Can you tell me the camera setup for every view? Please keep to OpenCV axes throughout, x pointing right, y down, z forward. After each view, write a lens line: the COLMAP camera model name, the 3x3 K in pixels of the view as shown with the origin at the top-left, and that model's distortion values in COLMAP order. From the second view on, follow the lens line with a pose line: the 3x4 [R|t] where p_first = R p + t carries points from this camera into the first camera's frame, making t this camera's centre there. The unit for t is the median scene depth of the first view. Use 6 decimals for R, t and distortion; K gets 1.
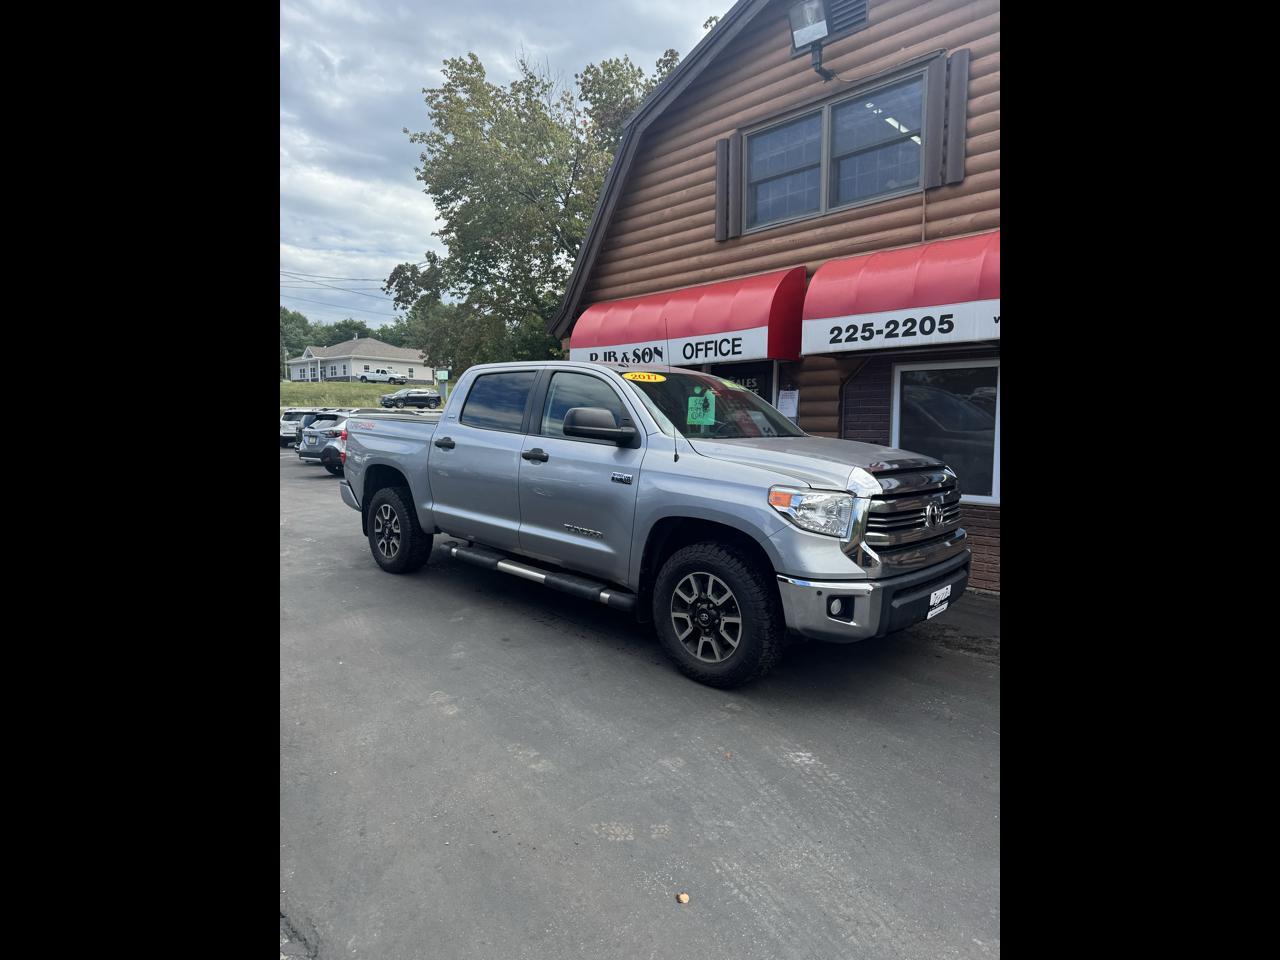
lens RADIAL K [[810.6, 0, 614.7], [0, 810.6, 499.6], [0, 0, 1]] dist [0.008319, -0.004158]
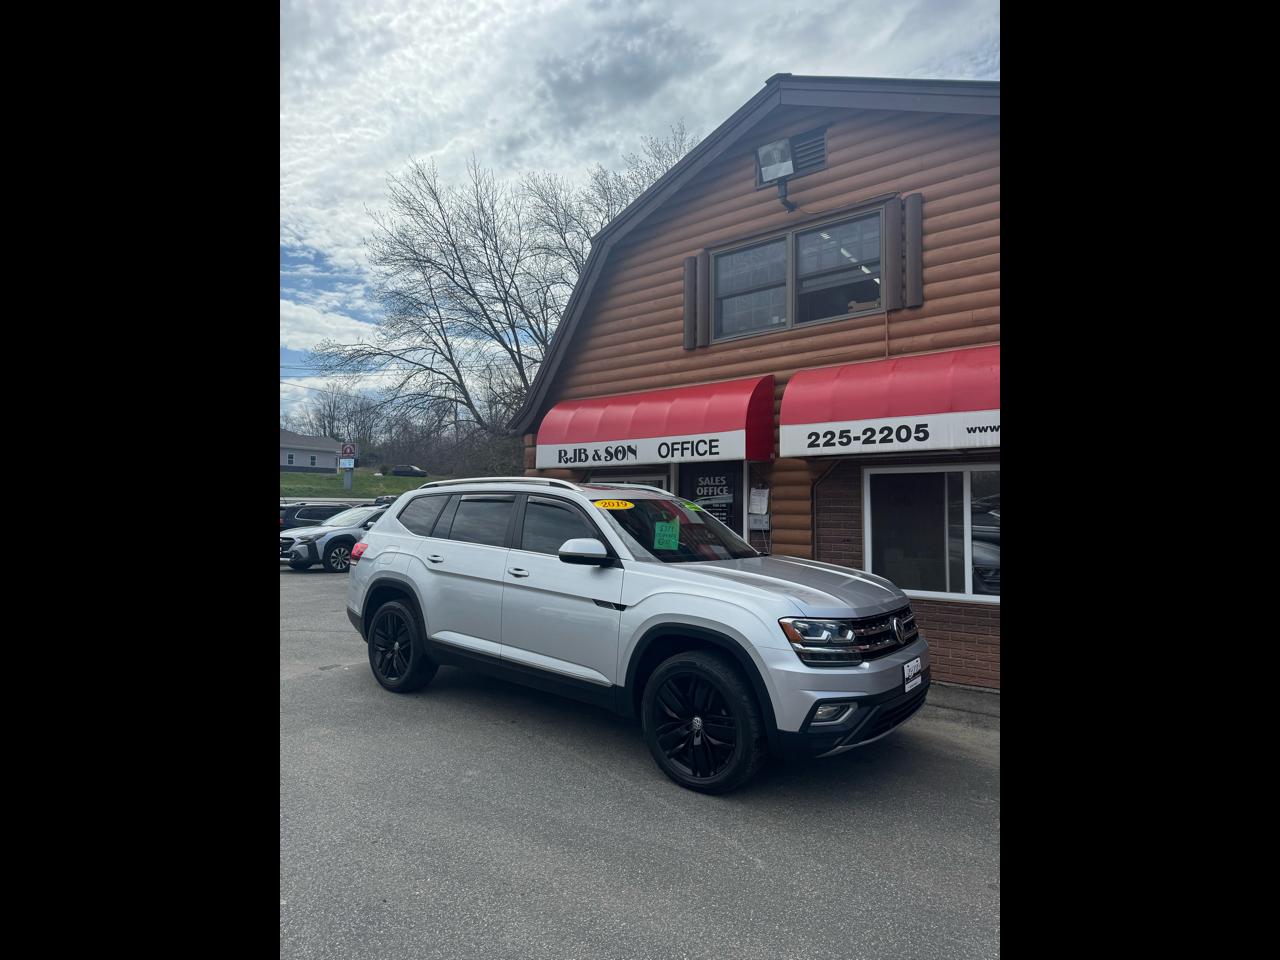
lens RADIAL K [[797.3, 0, 619.6], [0, 797.3, 469.4], [0, 0, 1]] dist [0.027146, -0.001903]
pose [[0.989698, 0.013904, 0.142496, -0.110278], [0.006609, 0.989776, -0.142474, -0.015273], [-0.143021, 0.141948, 0.979488, 0.018241]]
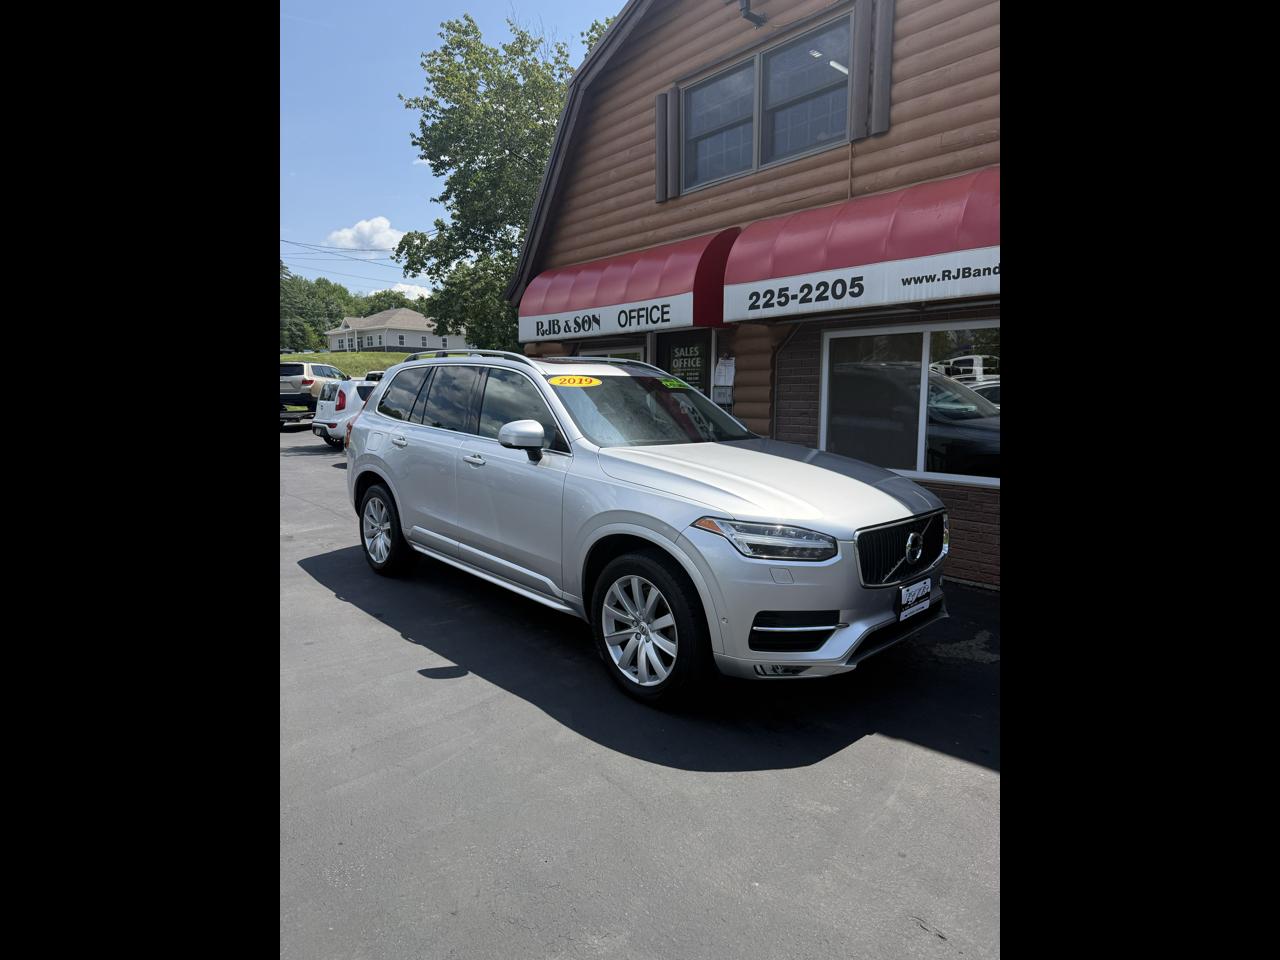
lens RADIAL K [[807.3, 0, 636.0], [0, 807.3, 497.6], [0, 0, 1]] dist [0.010942, -0.002102]
pose [[0.998340, 0.003014, -0.057523, 0.164965], [-0.000910, 0.999331, 0.036567, -0.005842], [0.057595, -0.036454, 0.997674, 0.035090]]
